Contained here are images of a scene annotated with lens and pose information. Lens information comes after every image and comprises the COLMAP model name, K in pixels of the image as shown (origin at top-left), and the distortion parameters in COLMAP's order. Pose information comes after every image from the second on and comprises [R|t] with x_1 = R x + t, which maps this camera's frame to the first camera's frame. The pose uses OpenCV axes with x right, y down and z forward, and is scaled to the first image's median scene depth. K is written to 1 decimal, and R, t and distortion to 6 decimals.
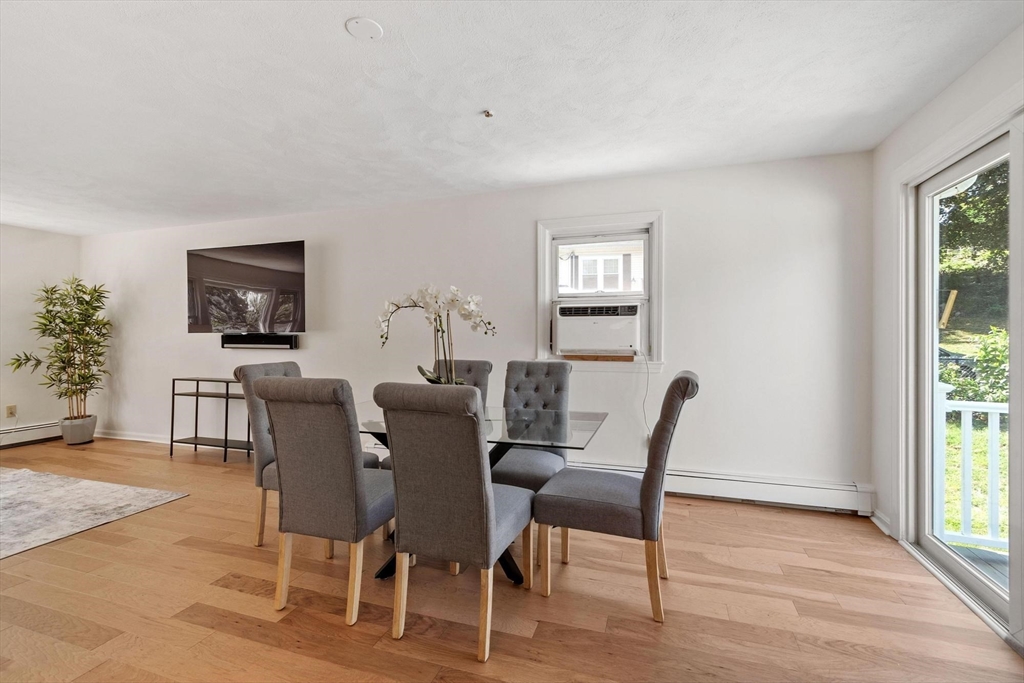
lens RADIAL K [[455.6, 0, 508.3], [0, 455.6, 337.1], [0, 0, 1]] dist [-0.004537, 0.000018]
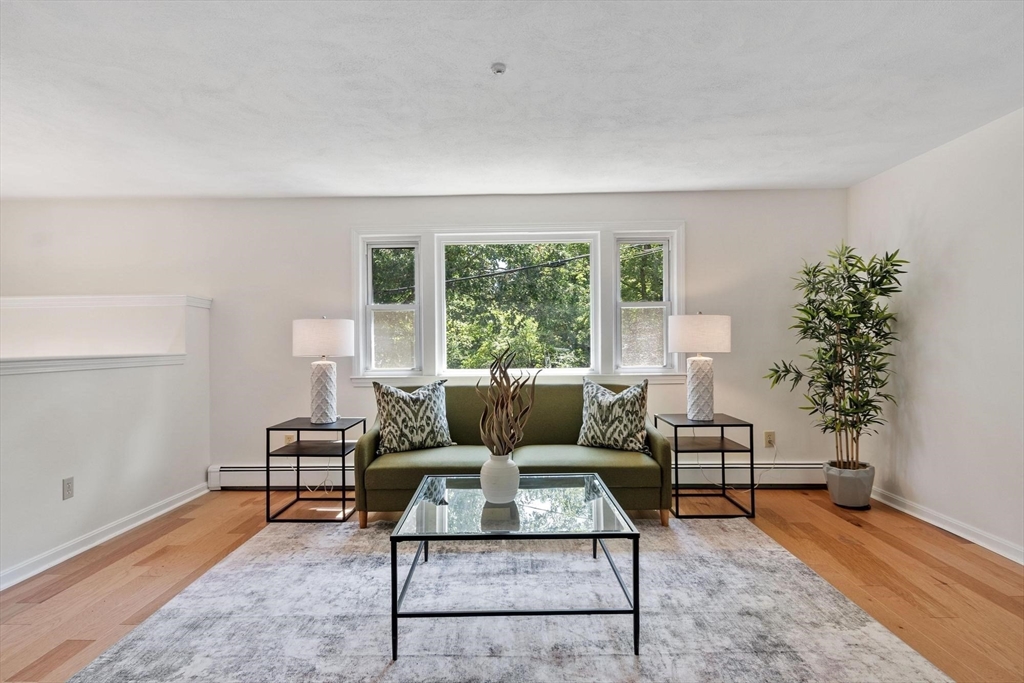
lens RADIAL K [[556.6, 0, 507.5], [0, 556.6, 338.5], [0, 0, 1]] dist [0.007331, -0.000306]
pose [[0.287783, 0.002928, -0.957691, -0.339246], [0.002812, 0.999988, 0.003902, -0.005792], [0.957691, -0.003816, 0.287772, 0.319732]]
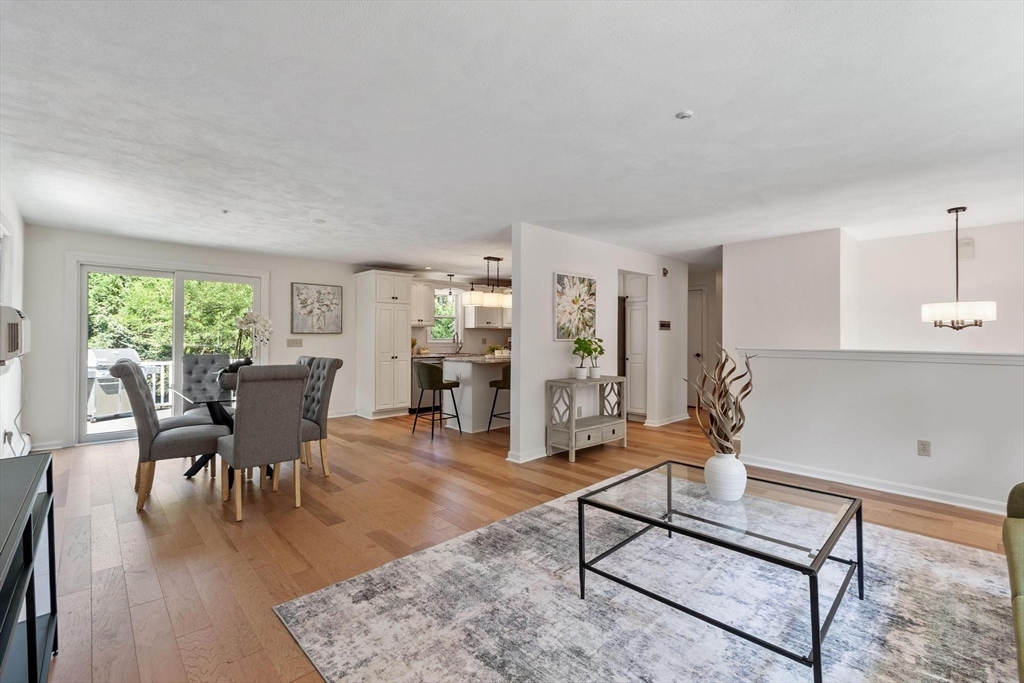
lens RADIAL K [[455.6, 0, 510.0], [0, 455.6, 339.5], [0, 0, 1]] dist [-0.004537, 0.000018]
pose [[-0.876523, -0.004968, 0.481334, -0.869113], [-0.002505, 0.999980, 0.005760, -0.005339], [-0.481353, 0.003843, -0.876519, 0.947598]]
